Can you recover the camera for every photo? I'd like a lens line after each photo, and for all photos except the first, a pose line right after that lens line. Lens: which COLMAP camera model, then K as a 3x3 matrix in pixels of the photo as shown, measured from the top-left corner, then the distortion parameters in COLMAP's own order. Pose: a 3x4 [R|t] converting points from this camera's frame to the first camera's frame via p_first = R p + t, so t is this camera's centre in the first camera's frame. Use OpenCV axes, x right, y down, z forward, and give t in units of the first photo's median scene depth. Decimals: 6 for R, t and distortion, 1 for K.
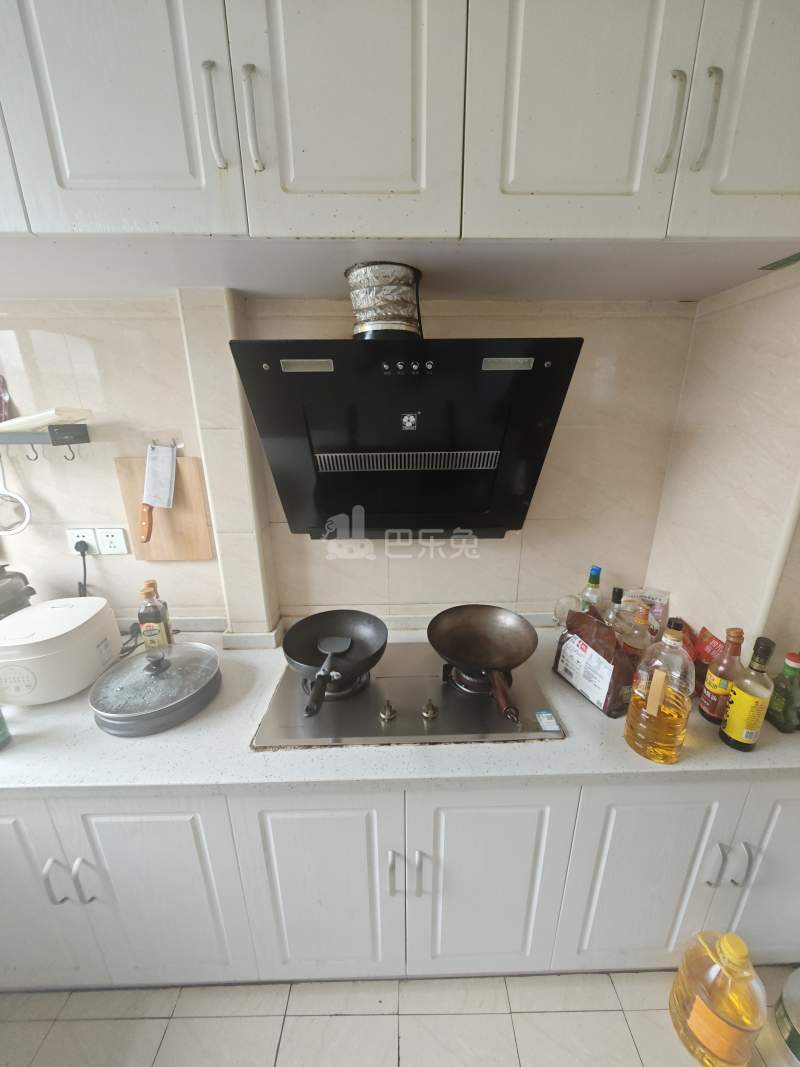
lens RADIAL K [[377.9, 0, 407.8], [0, 377.9, 531.4], [0, 0, 1]] dist [-0.005793, -0.000468]
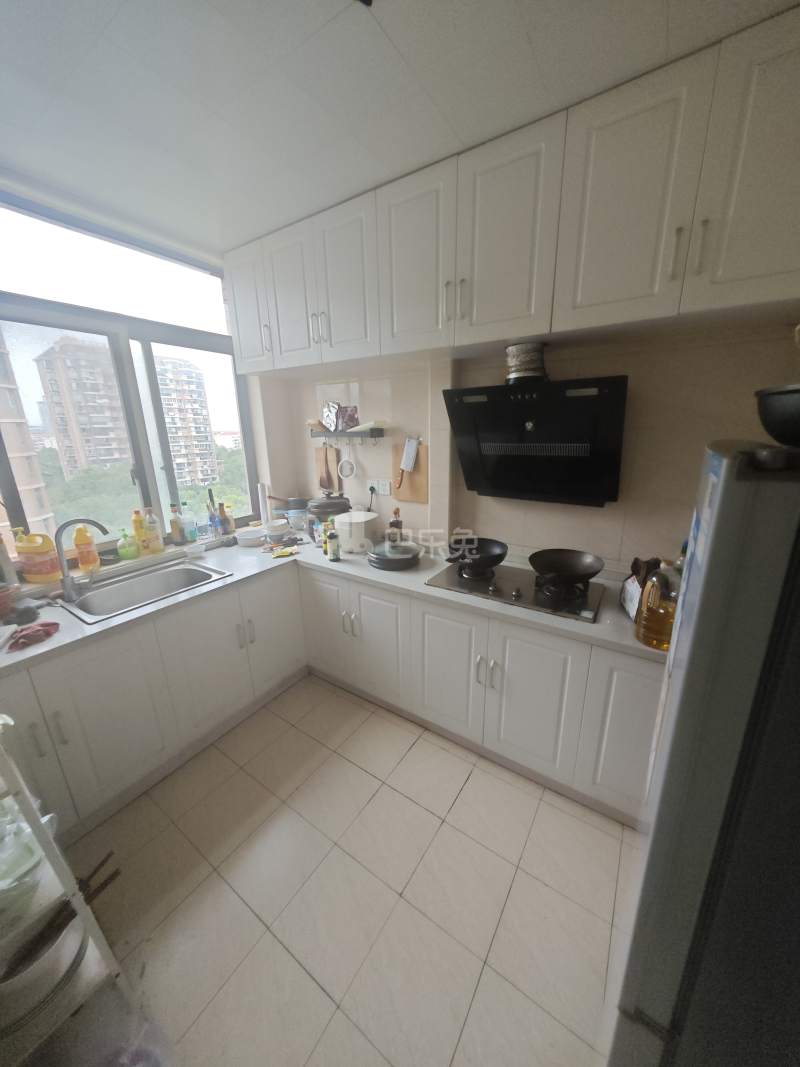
lens RADIAL K [[377.9, 0, 407.8], [0, 377.9, 531.4], [0, 0, 1]] dist [-0.005793, -0.000468]
pose [[0.823821, 0.144915, -0.548013, 0.490105], [-0.152344, 0.987803, 0.032194, 0.194625], [0.545994, 0.056965, 0.835850, -0.651227]]
